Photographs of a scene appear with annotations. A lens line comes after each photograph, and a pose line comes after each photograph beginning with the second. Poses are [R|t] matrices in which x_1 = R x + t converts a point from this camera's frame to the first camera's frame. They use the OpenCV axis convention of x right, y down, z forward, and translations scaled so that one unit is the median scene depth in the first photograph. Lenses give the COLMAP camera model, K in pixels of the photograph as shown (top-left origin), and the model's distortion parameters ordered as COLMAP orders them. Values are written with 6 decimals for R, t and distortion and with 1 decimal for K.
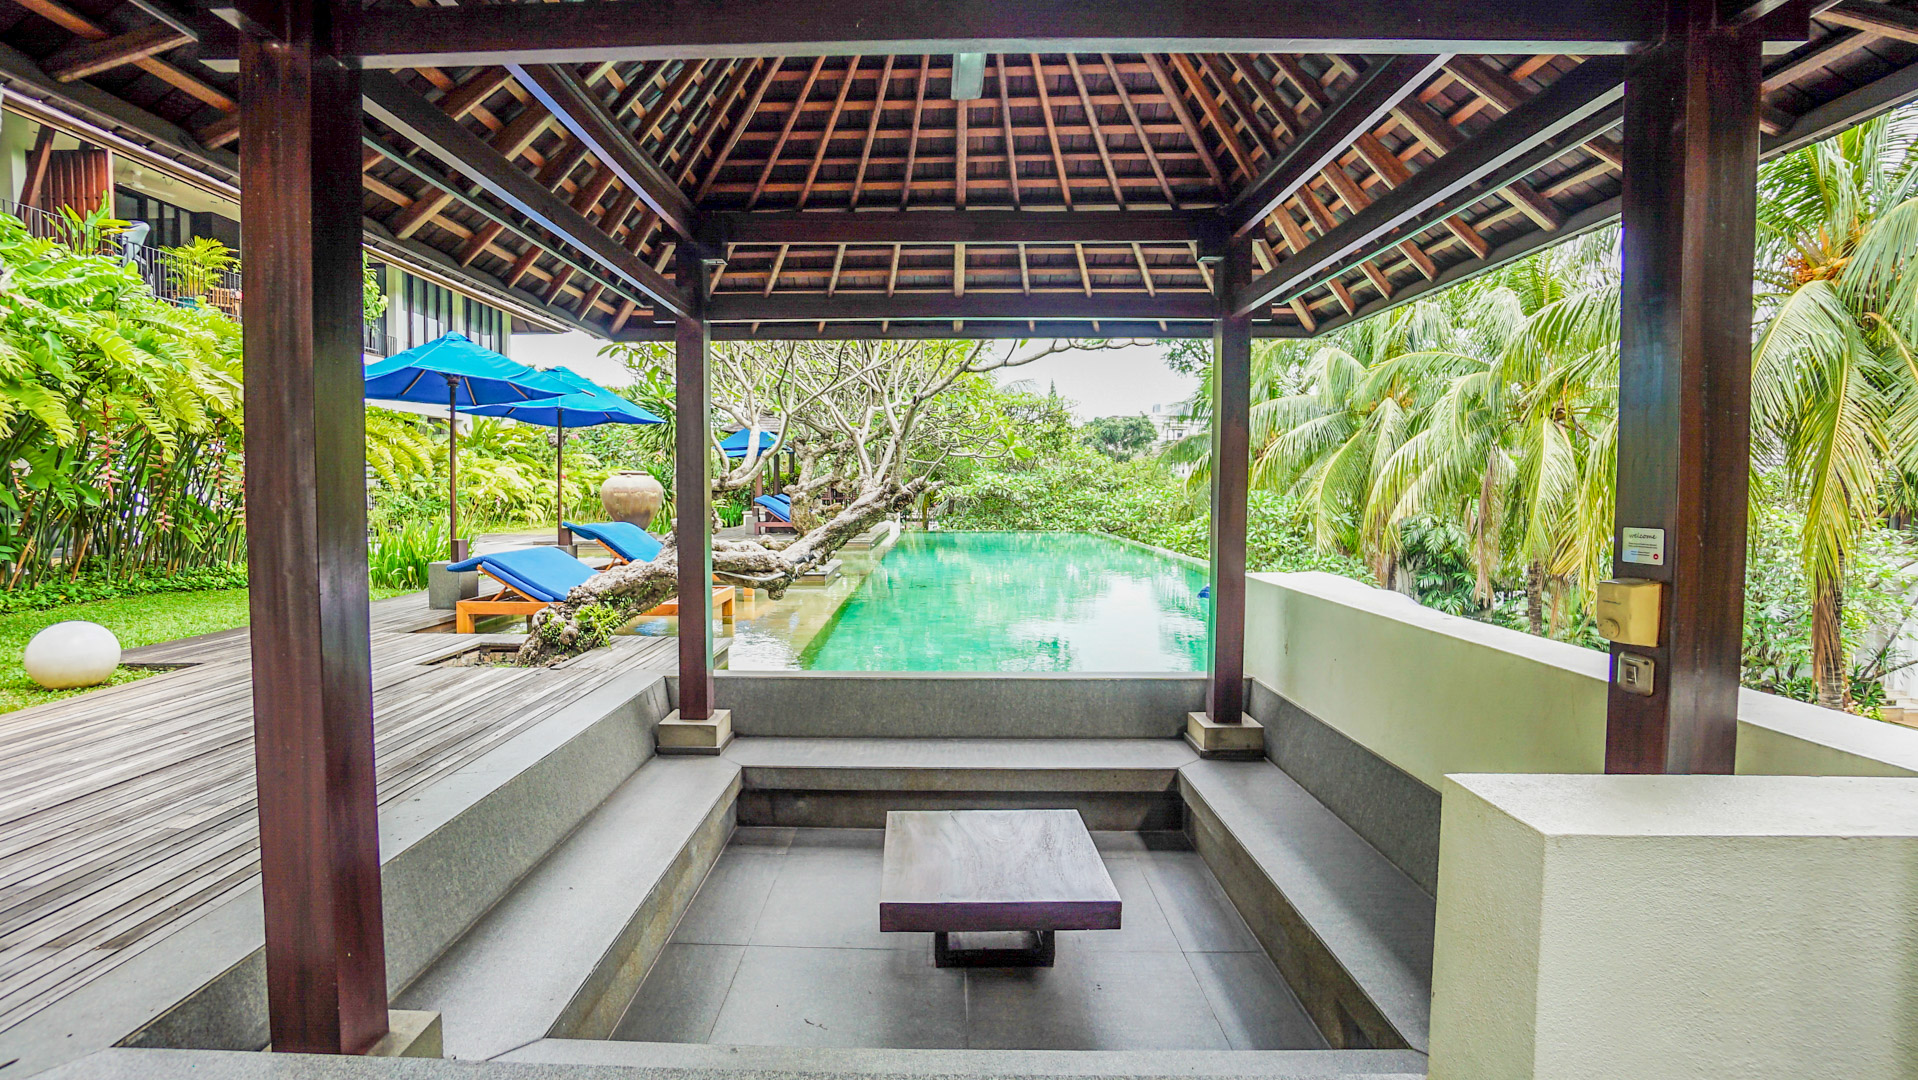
lens RADIAL K [[923.1, 0, 952.3], [0, 923.1, 536.2], [0, 0, 1]] dist [-0.002284, -0.000189]
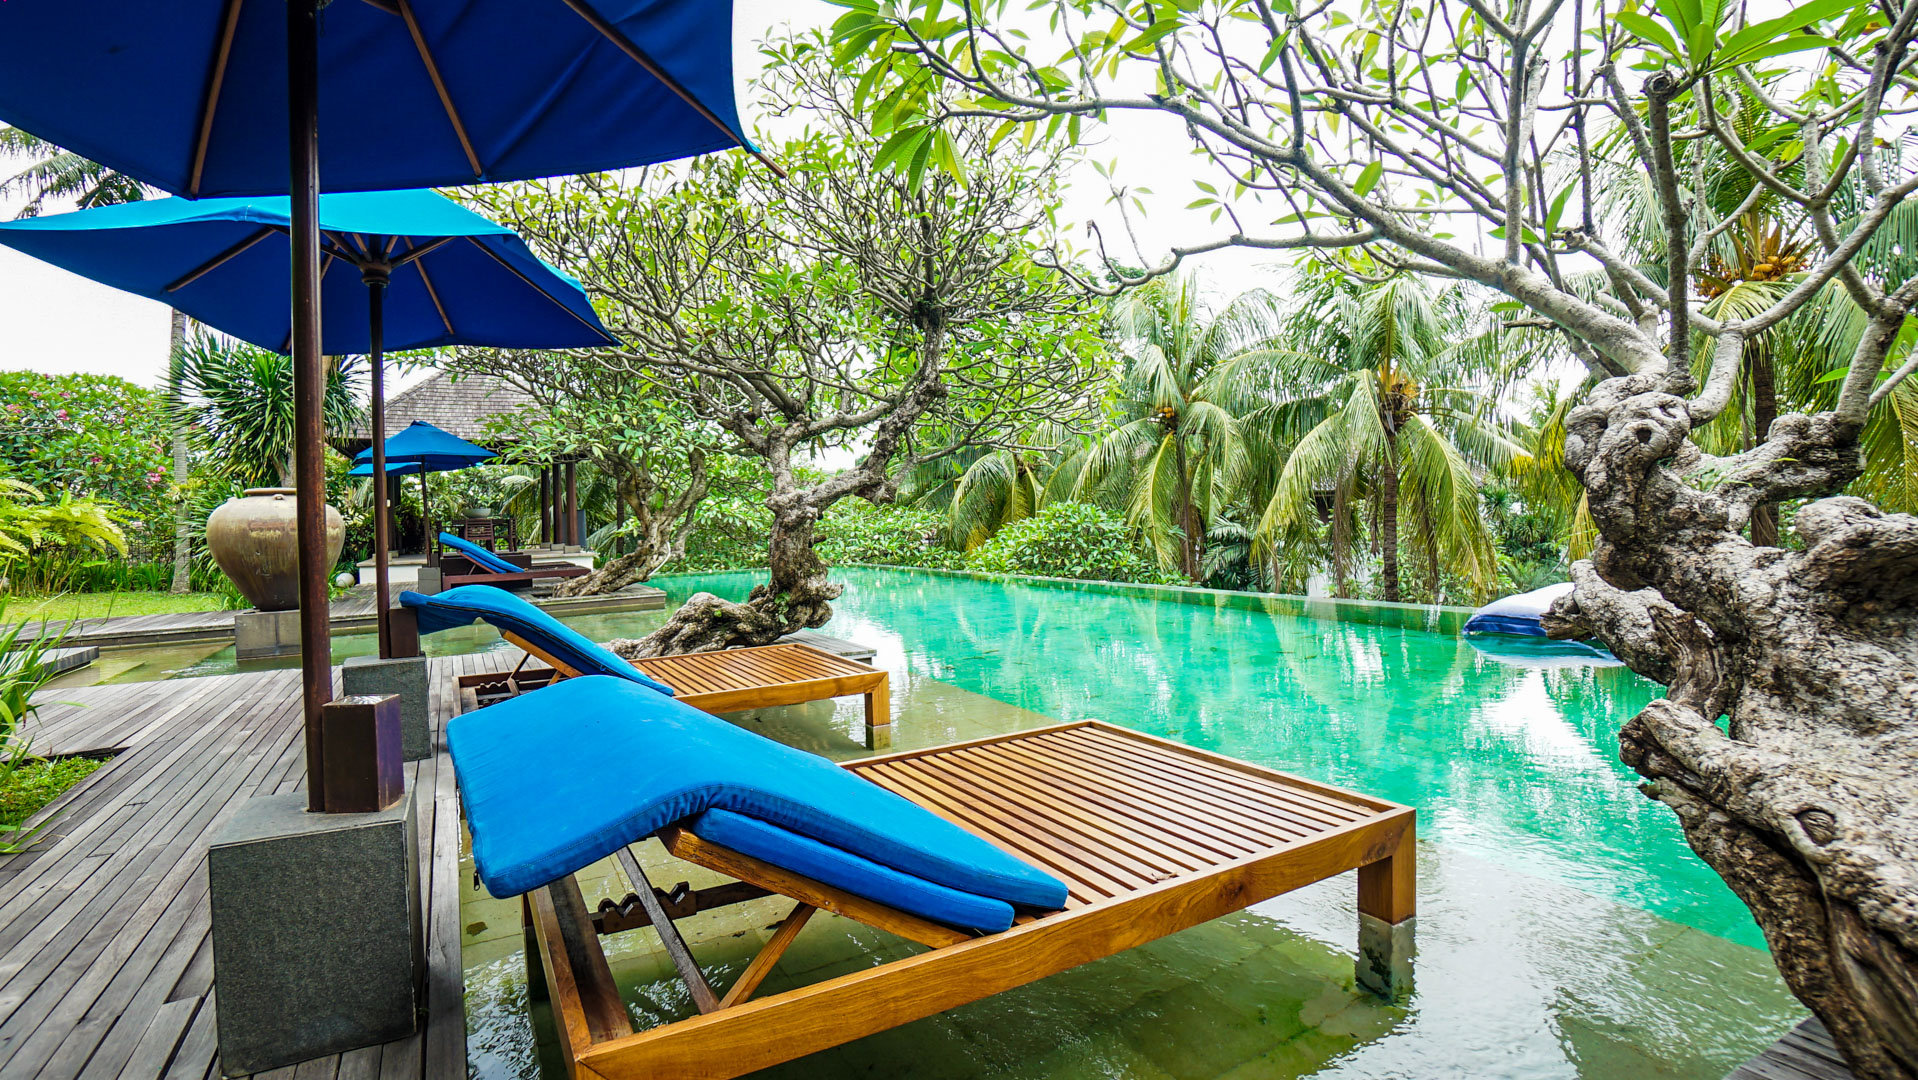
lens RADIAL K [[923.1, 0, 952.3], [0, 923.1, 536.2], [0, 0, 1]] dist [-0.002284, -0.000189]
pose [[0.863871, -0.044700, 0.501726, -0.200478], [0.061468, 0.997966, -0.016923, -0.010459], [-0.499949, 0.045460, 0.864861, 0.264506]]
